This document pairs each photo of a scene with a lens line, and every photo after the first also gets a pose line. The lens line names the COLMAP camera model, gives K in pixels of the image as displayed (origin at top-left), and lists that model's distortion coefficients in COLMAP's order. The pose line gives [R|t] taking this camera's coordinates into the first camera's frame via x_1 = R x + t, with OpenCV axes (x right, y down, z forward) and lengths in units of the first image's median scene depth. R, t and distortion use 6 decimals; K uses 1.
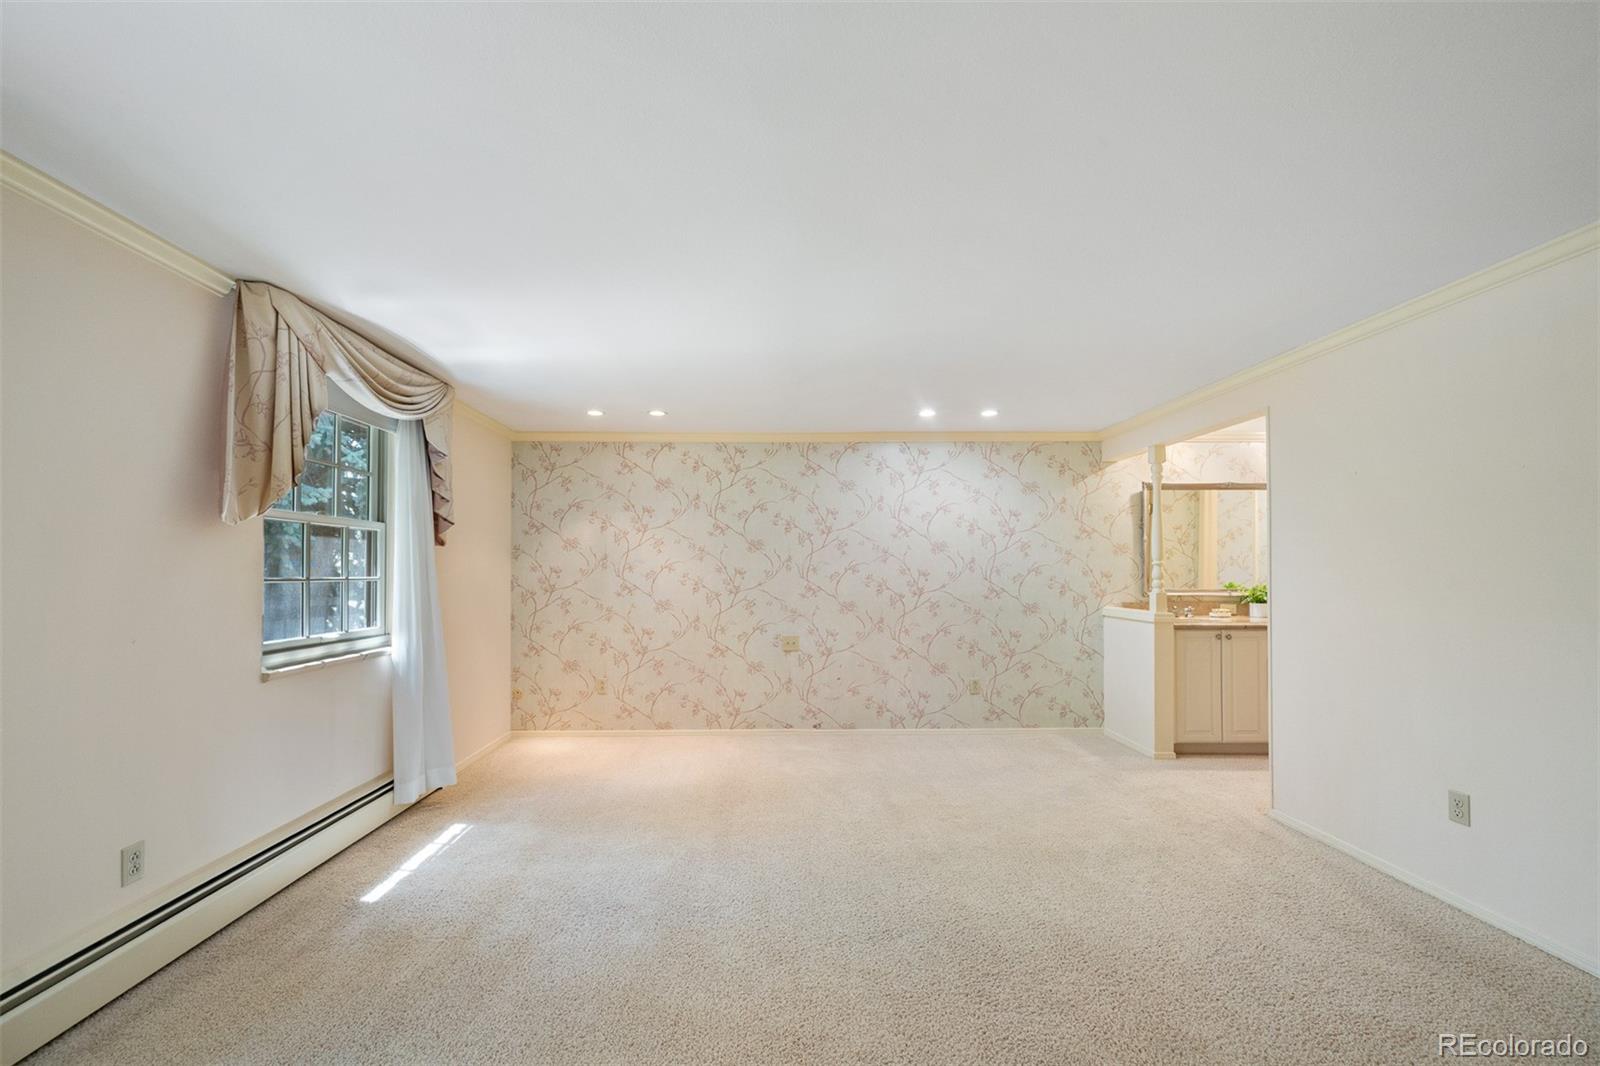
lens RADIAL K [[633.9, 0, 747.4], [0, 633.9, 560.2], [0, 0, 1]] dist [-0.000965, -0.000264]
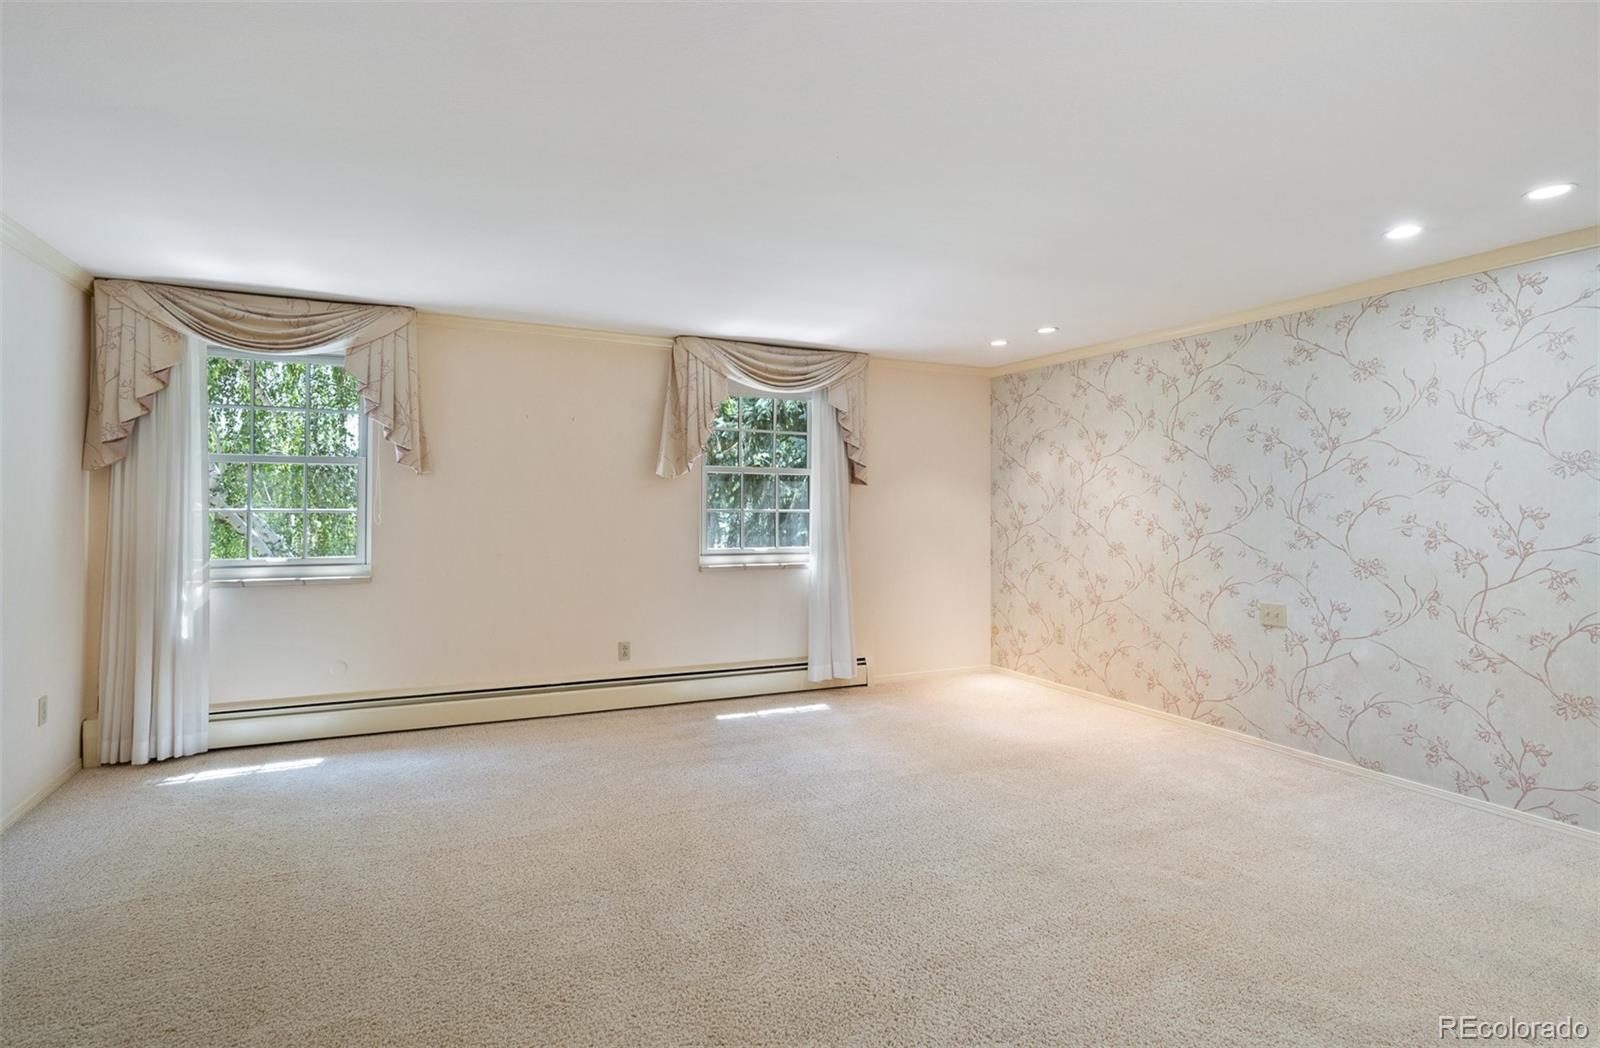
lens RADIAL K [[770.9, 0, 773.6], [0, 770.9, 496.4], [0, 0, 1]] dist [-0.002060, -0.000027]
pose [[0.416470, -0.007844, -0.909116, 0.596046], [0.009548, 0.999945, -0.004254, 0.002680], [0.909099, -0.006909, 0.416522, 0.173507]]
